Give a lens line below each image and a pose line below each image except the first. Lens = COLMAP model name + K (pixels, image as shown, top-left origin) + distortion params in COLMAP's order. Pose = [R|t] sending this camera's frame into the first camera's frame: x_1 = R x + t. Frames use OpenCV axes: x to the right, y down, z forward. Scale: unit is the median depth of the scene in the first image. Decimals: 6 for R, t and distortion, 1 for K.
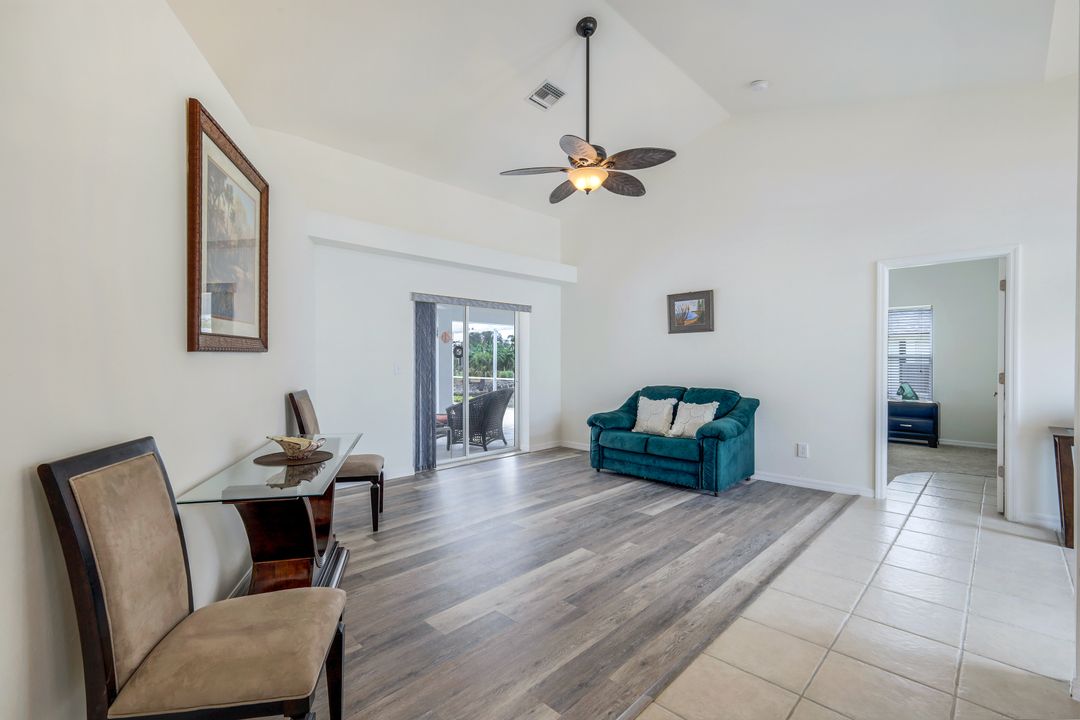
lens RADIAL K [[478.8, 0, 540.4], [0, 478.8, 357.1], [0, 0, 1]] dist [0.002376, -0.000121]
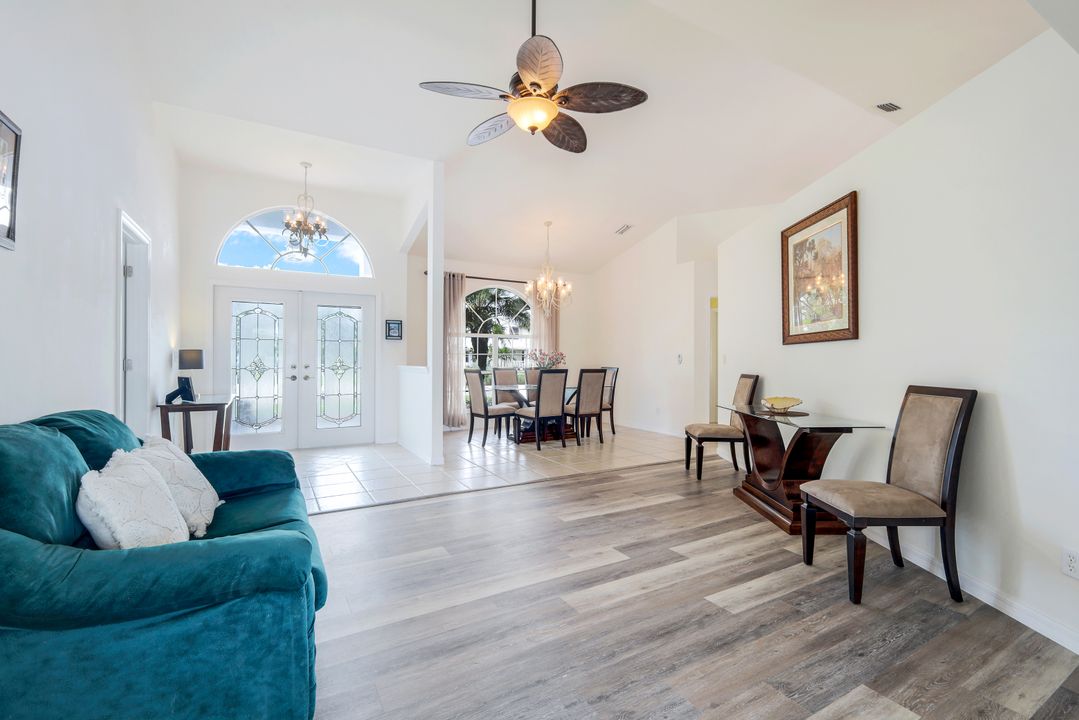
lens RADIAL K [[469.8, 0, 543.0], [0, 469.8, 357.5], [0, 0, 1]] dist [0.015523, -0.000711]
pose [[-0.962493, -0.005560, 0.271250, -0.162663], [-0.005454, 0.999984, 0.001146, 0.032277], [-0.271252, -0.000377, -0.962508, 2.211328]]
